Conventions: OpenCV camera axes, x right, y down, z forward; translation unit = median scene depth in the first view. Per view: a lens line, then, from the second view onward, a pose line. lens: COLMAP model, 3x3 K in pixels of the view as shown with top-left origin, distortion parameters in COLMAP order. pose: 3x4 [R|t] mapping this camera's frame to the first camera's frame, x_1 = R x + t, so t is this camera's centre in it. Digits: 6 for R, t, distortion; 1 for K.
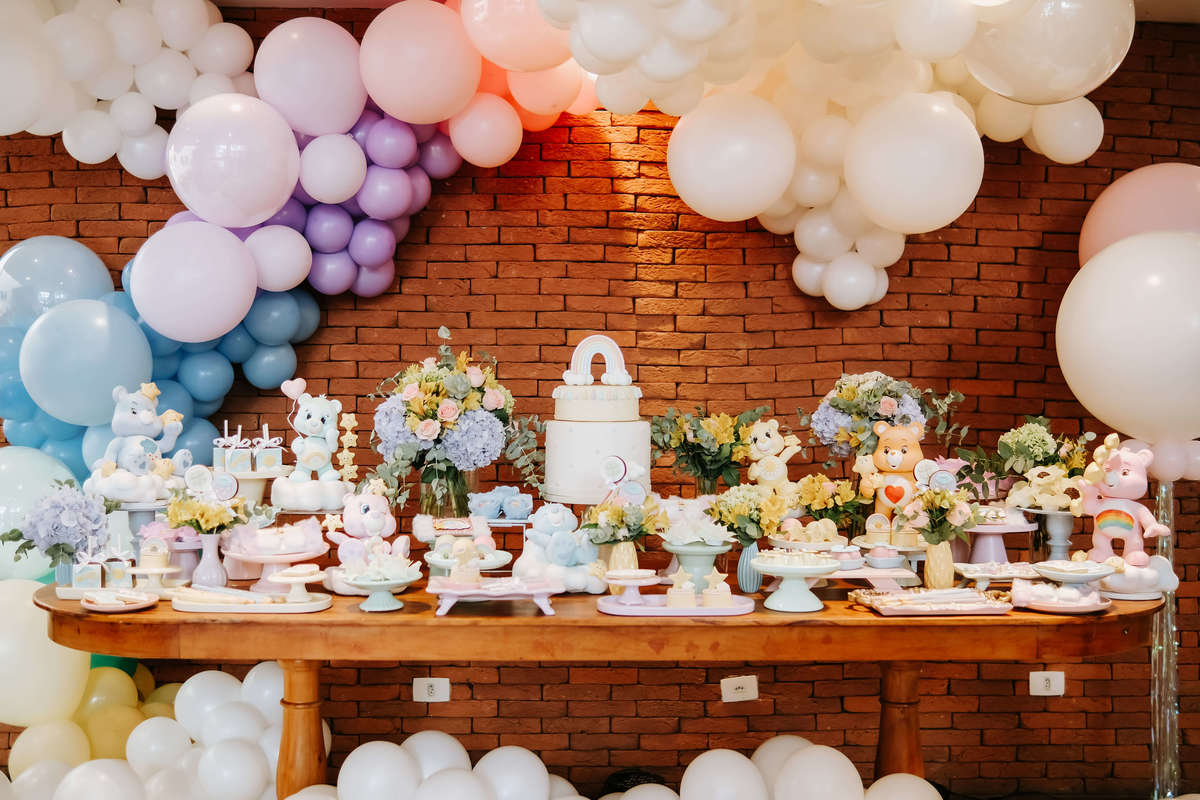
lens RADIAL K [[1257.4, 0, 606.8], [0, 1257.4, 380.0], [0, 0, 1]] dist [-0.063744, 0.000000]
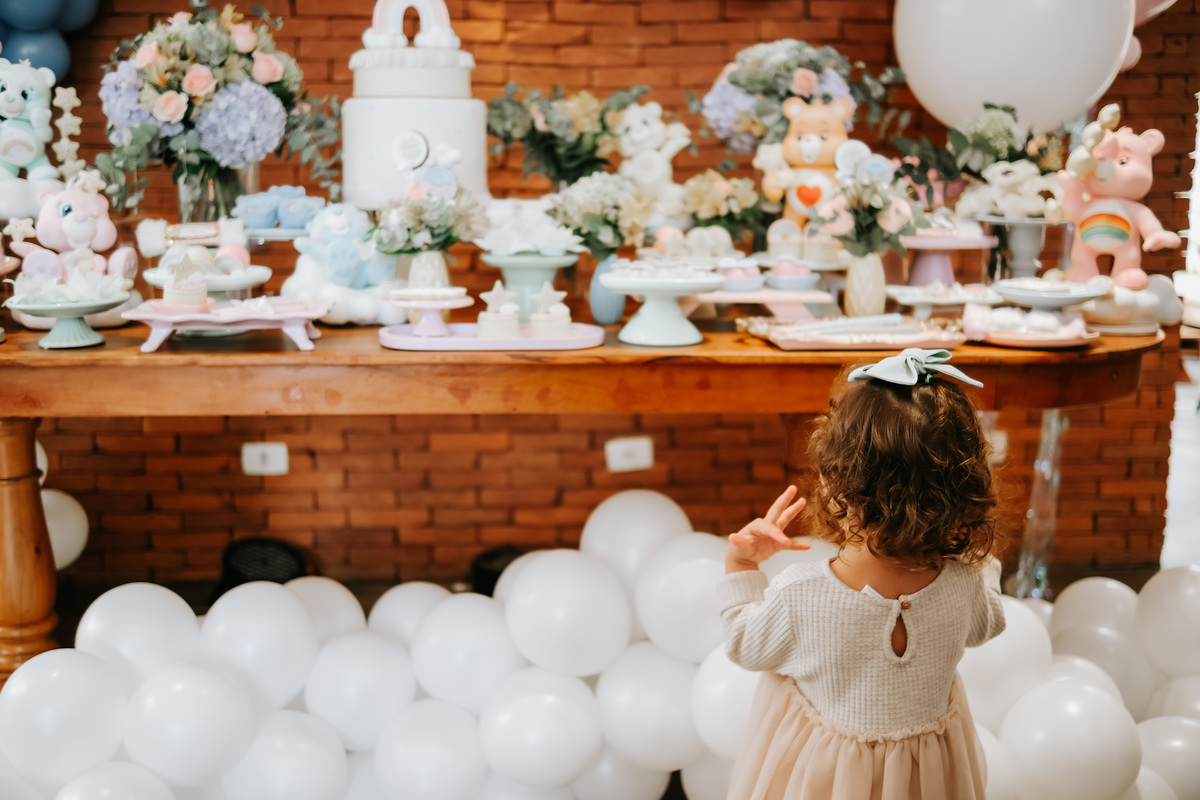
lens RADIAL K [[1224.5, 0, 609.8], [0, 1224.5, 393.8], [0, 0, 1]] dist [-0.045719, 0.000000]
pose [[0.998761, -0.006718, 0.049318, 0.072964], [-0.002673, 0.982180, 0.187925, 0.068318], [-0.049702, -0.187824, 0.980944, 0.264826]]
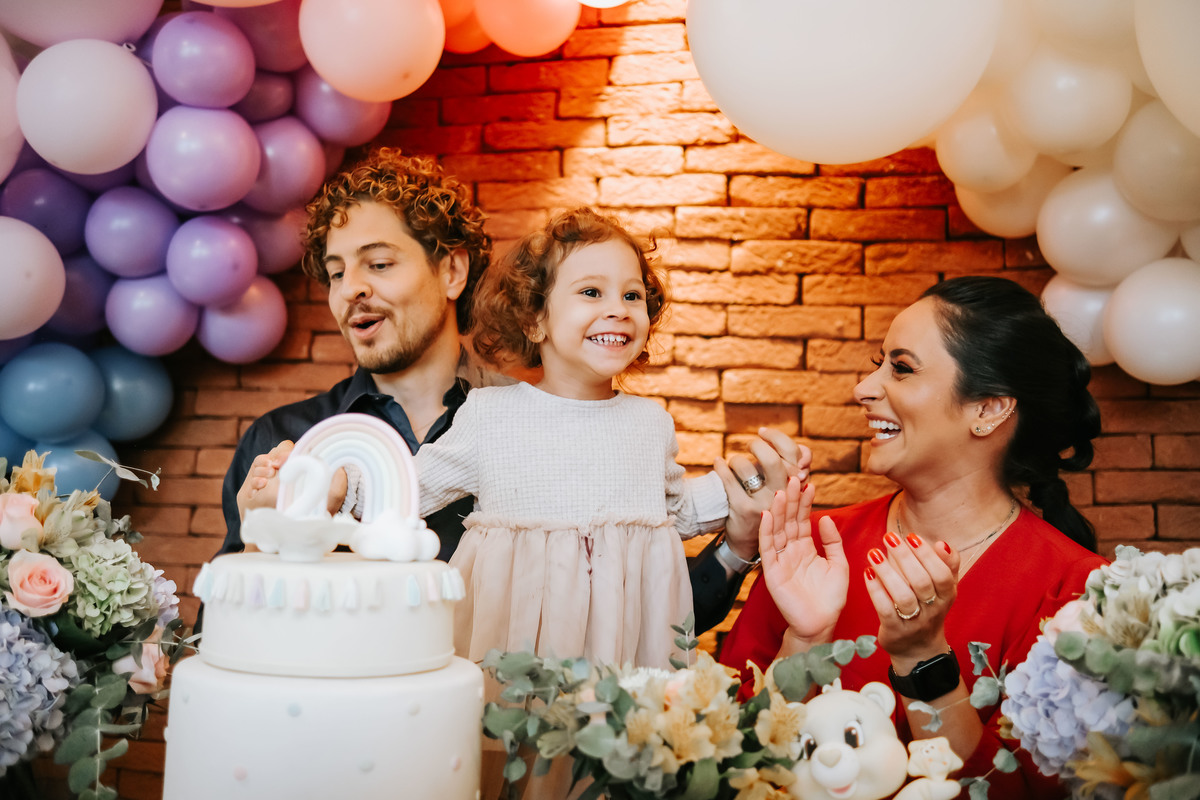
lens RADIAL K [[1224.5, 0, 600.2], [0, 1224.5, 396.7], [0, 0, 1]] dist [-0.045719, 0.000000]
pose [[0.963405, 0.008937, -0.267900, 0.154557], [-0.033018, 0.995789, -0.085519, -0.013360], [0.266007, 0.091235, 0.959644, 0.711078]]
